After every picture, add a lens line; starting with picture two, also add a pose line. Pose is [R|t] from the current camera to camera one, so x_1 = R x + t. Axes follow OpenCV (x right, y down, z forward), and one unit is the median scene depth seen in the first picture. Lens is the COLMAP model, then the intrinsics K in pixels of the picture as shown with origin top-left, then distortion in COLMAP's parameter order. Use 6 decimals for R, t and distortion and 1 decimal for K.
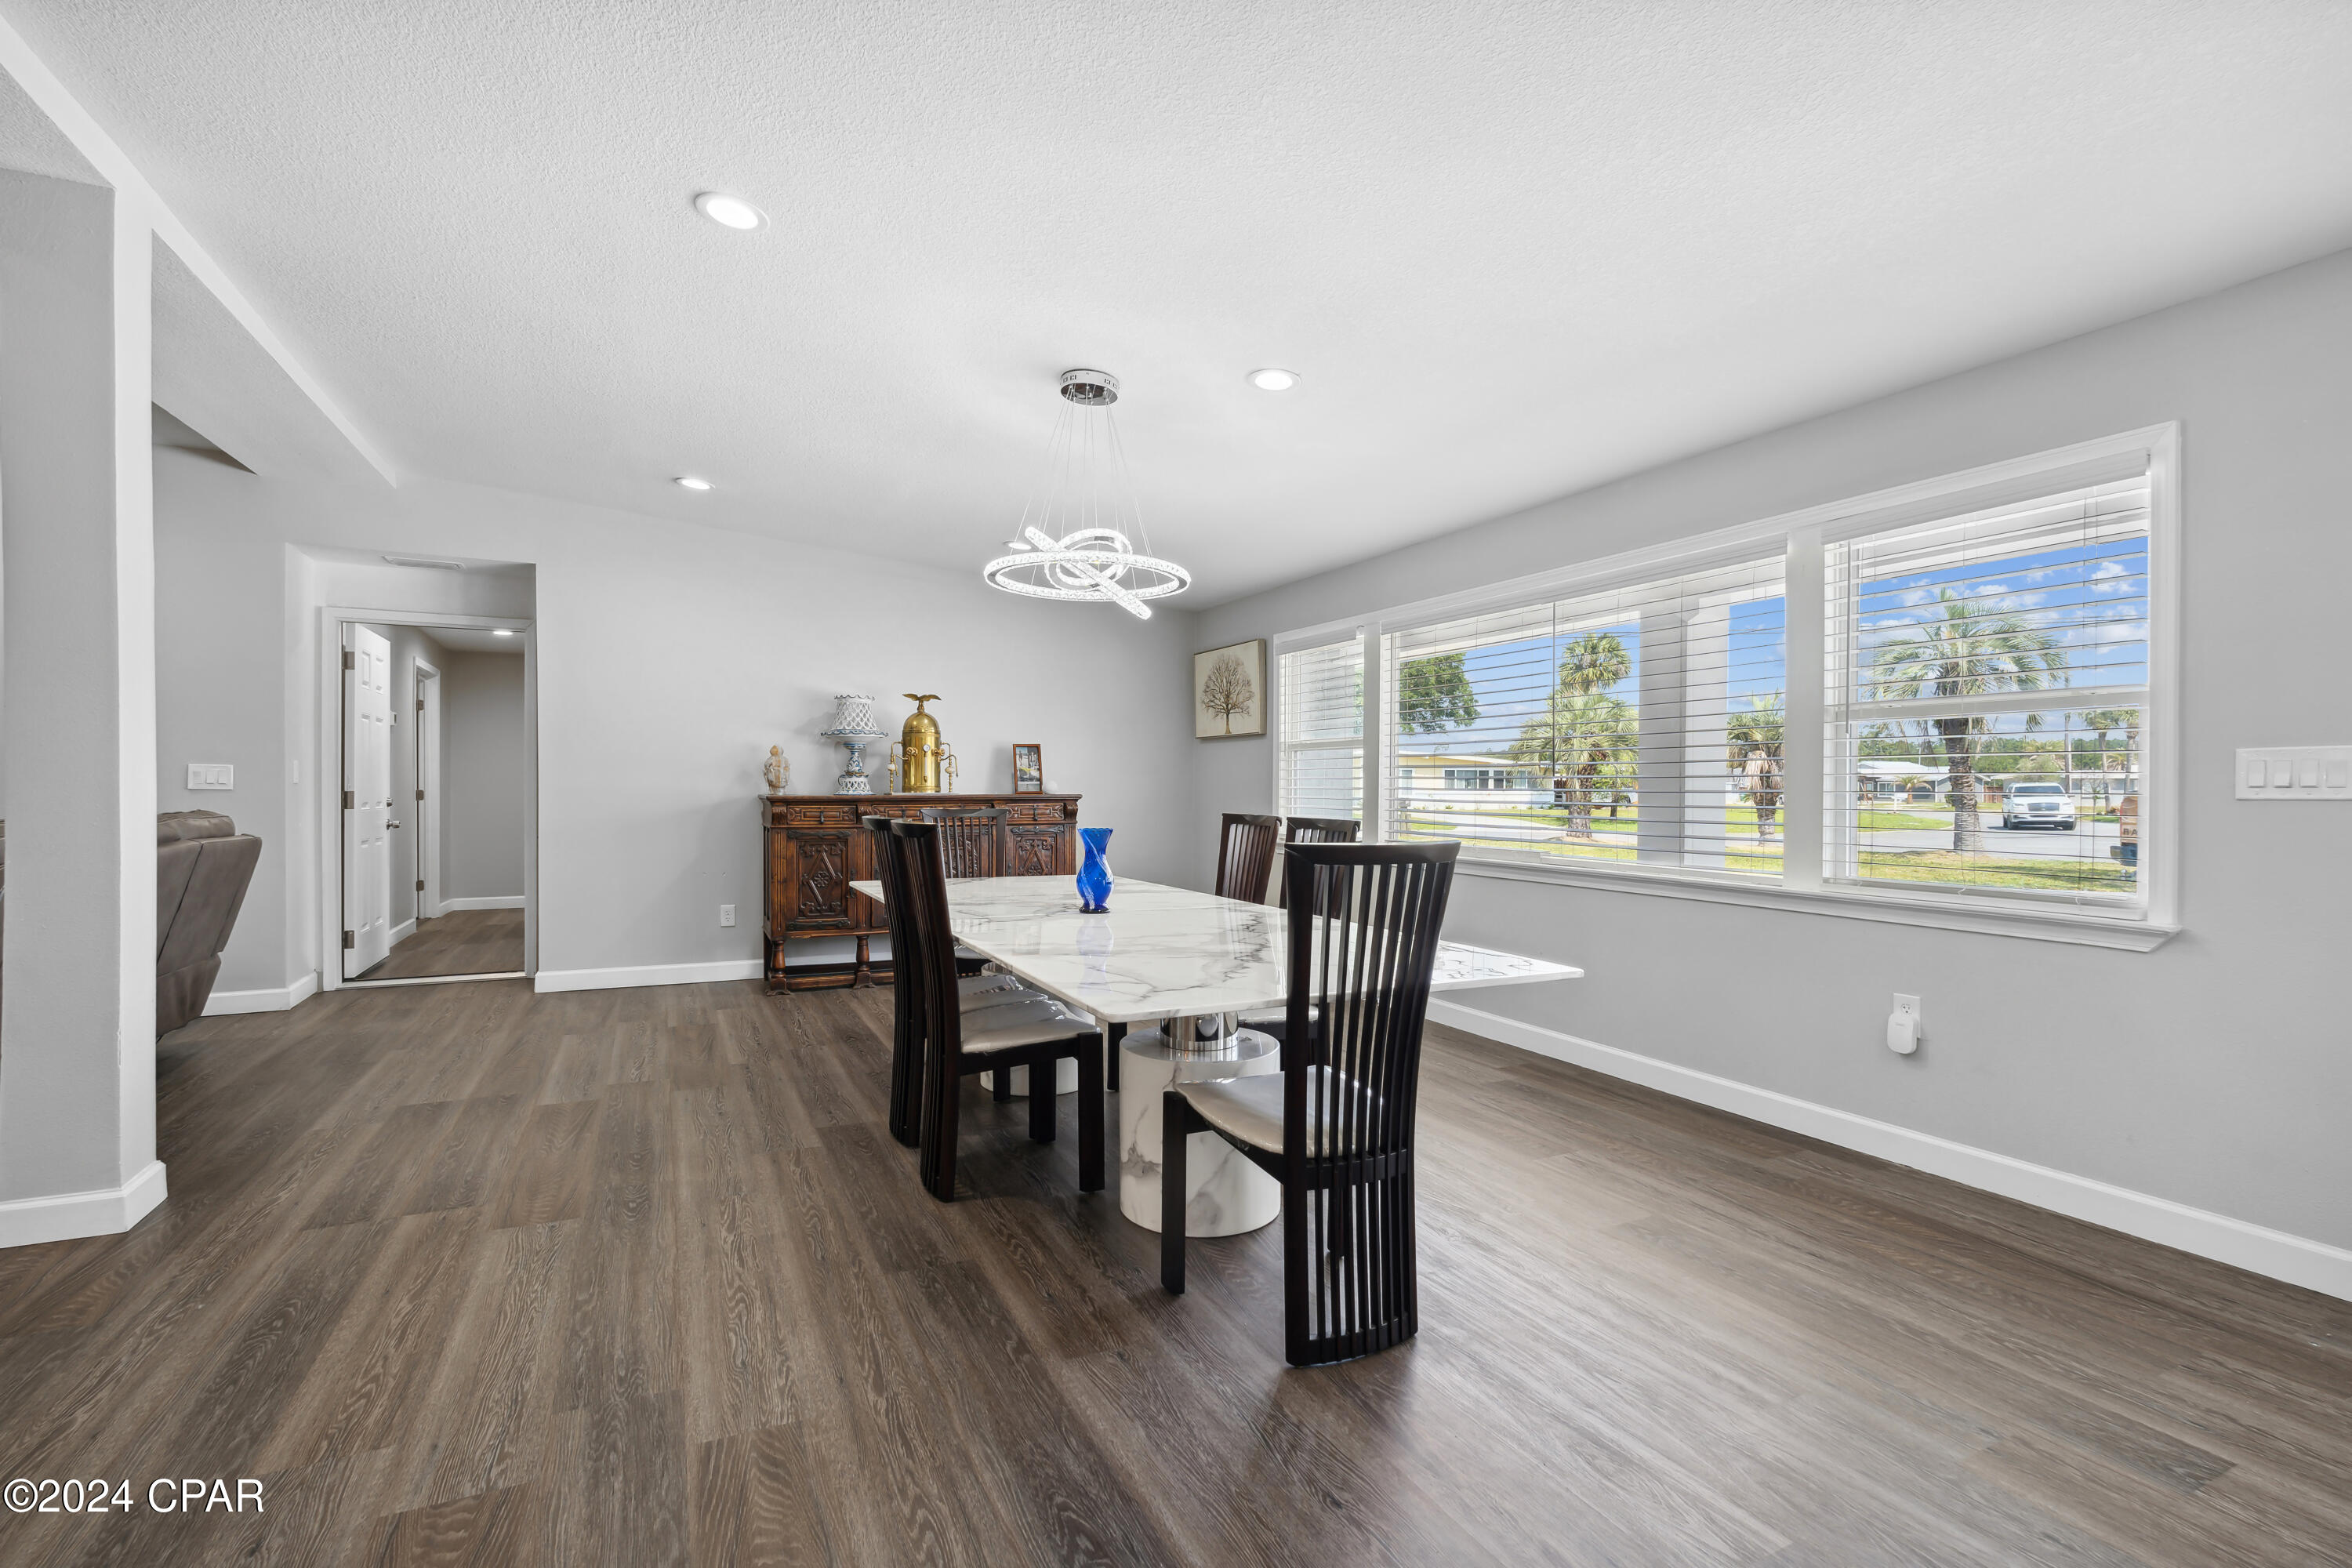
lens RADIAL K [[1055.8, 0, 1161.2], [0, 1055.8, 792.7], [0, 0, 1]] dist [0.000202, 0.002551]
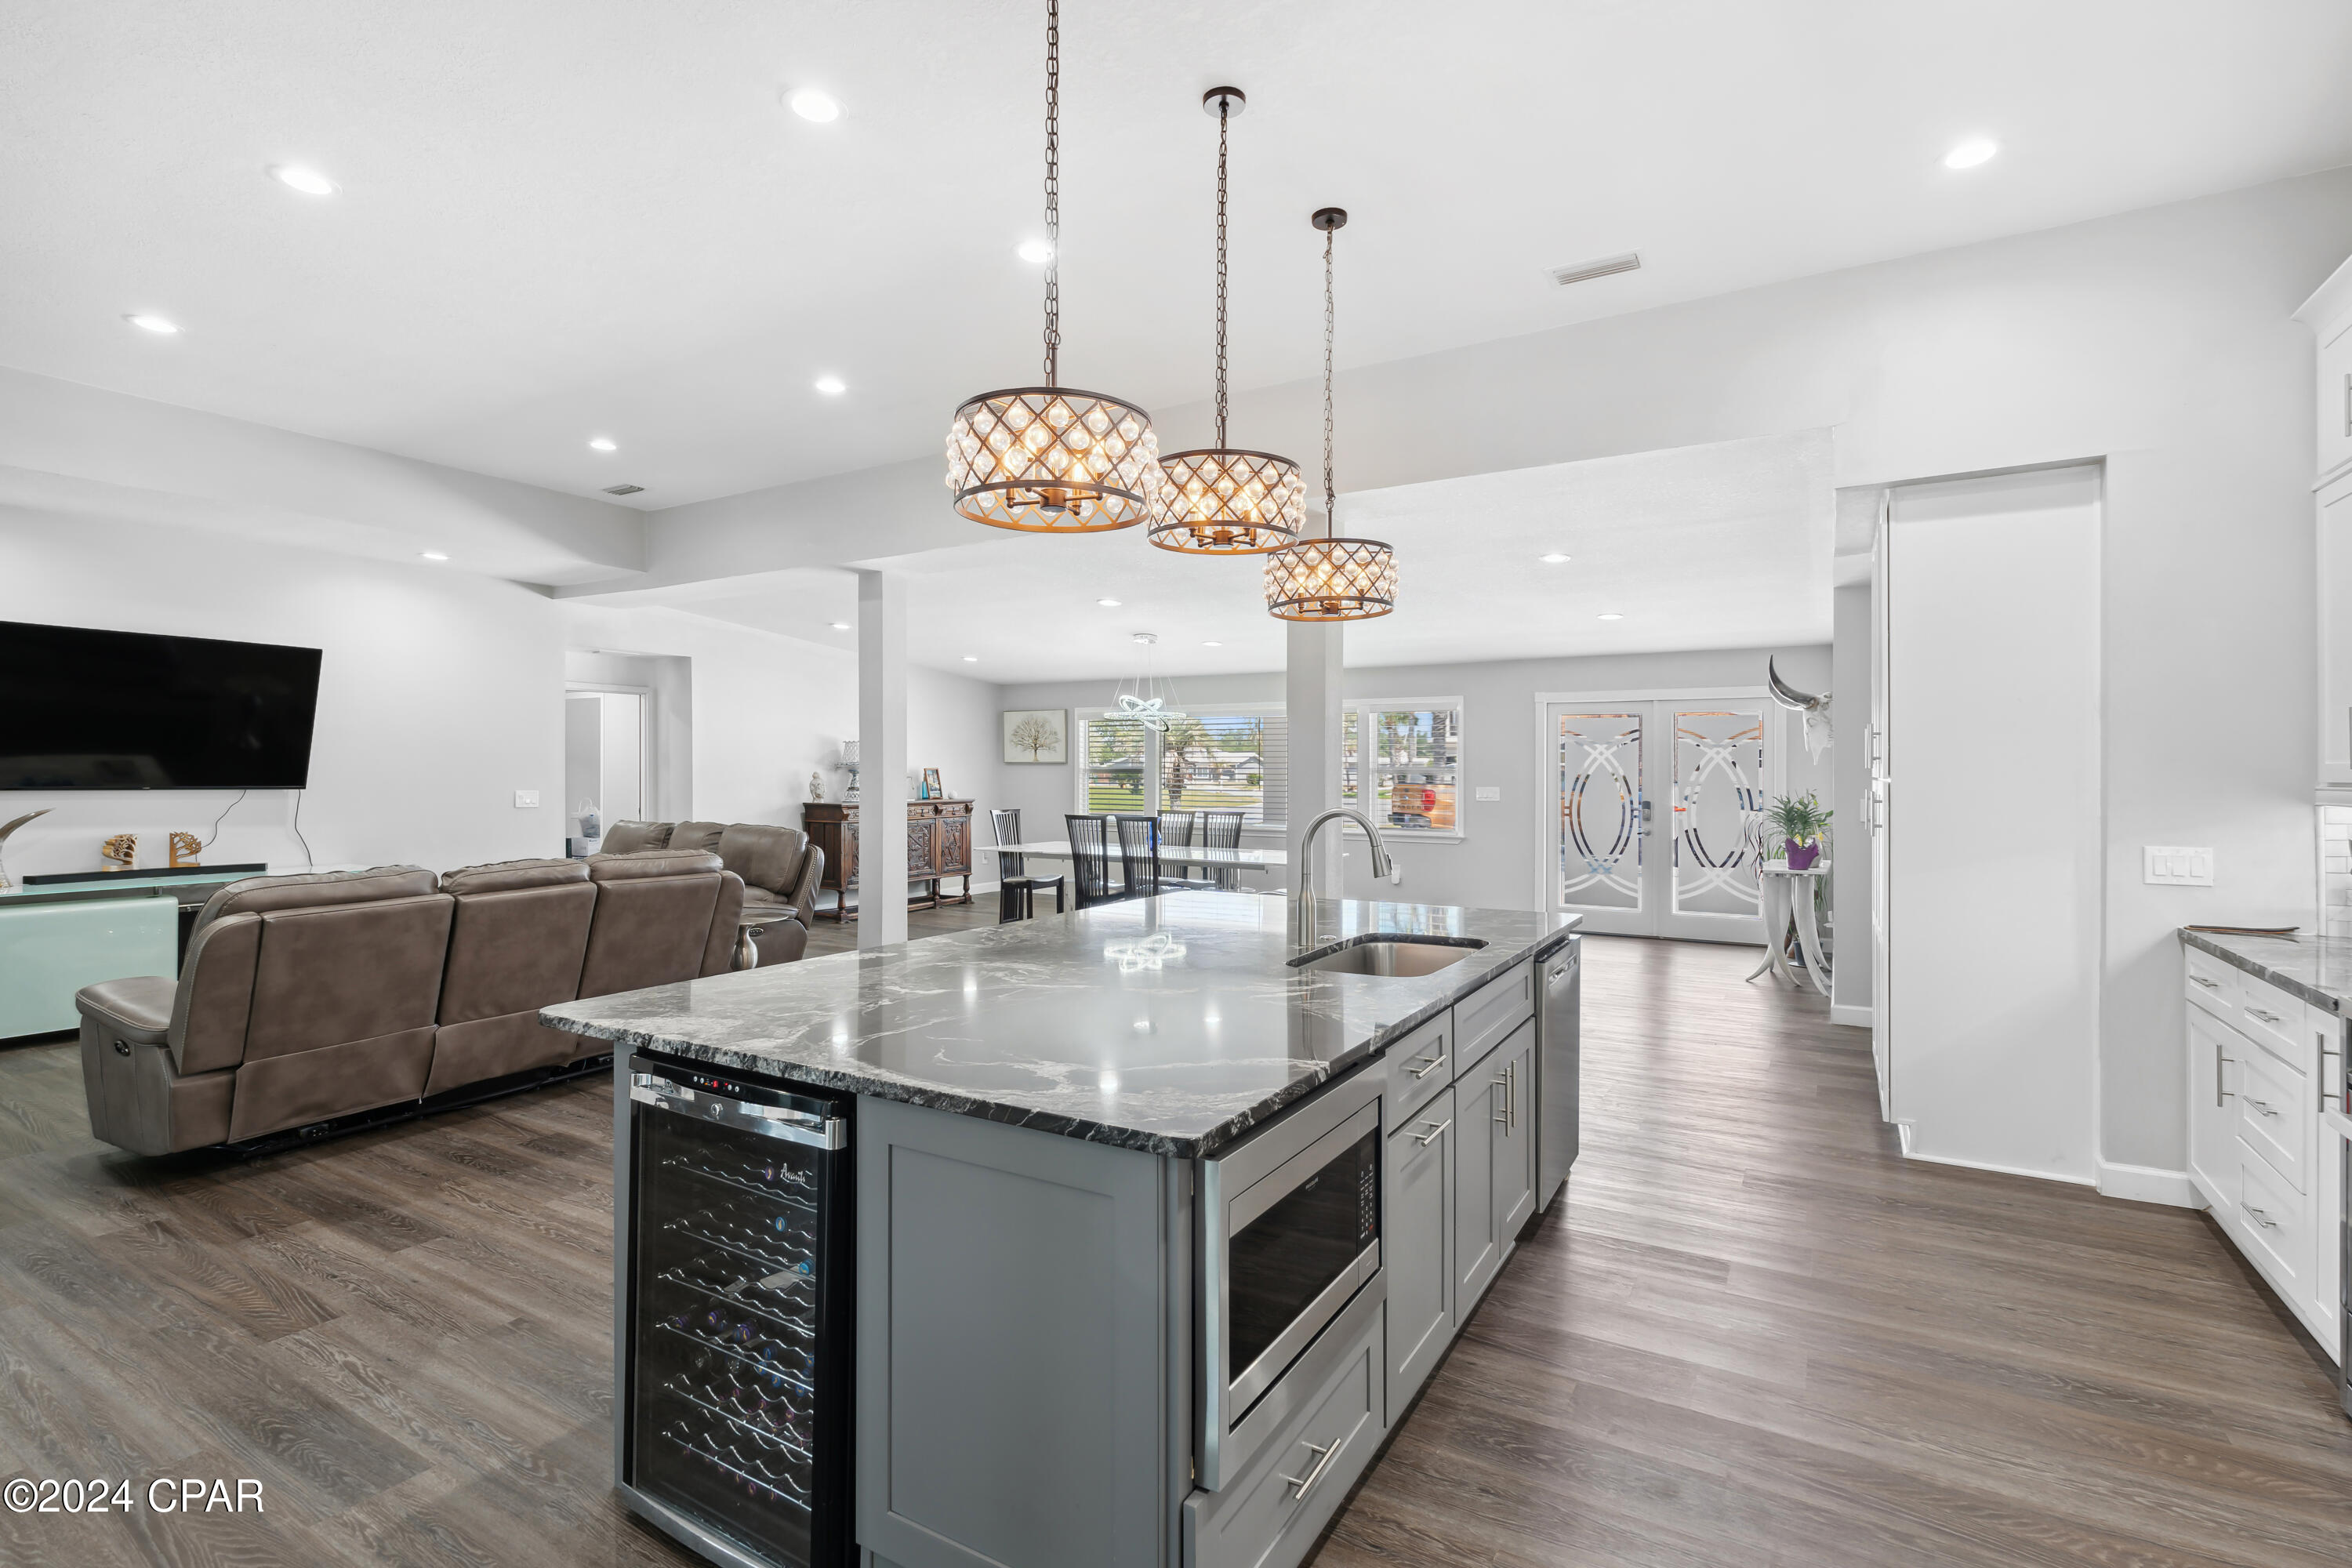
lens RADIAL K [[1055.8, 0, 1225.1], [0, 1055.8, 769.6], [0, 0, 1]] dist [0.000202, 0.002551]
pose [[0.818195, -0.000787, 0.574940, -0.736306], [0.004932, 0.999972, -0.005650, -0.034152], [-0.574920, 0.007458, 0.818176, -0.636749]]
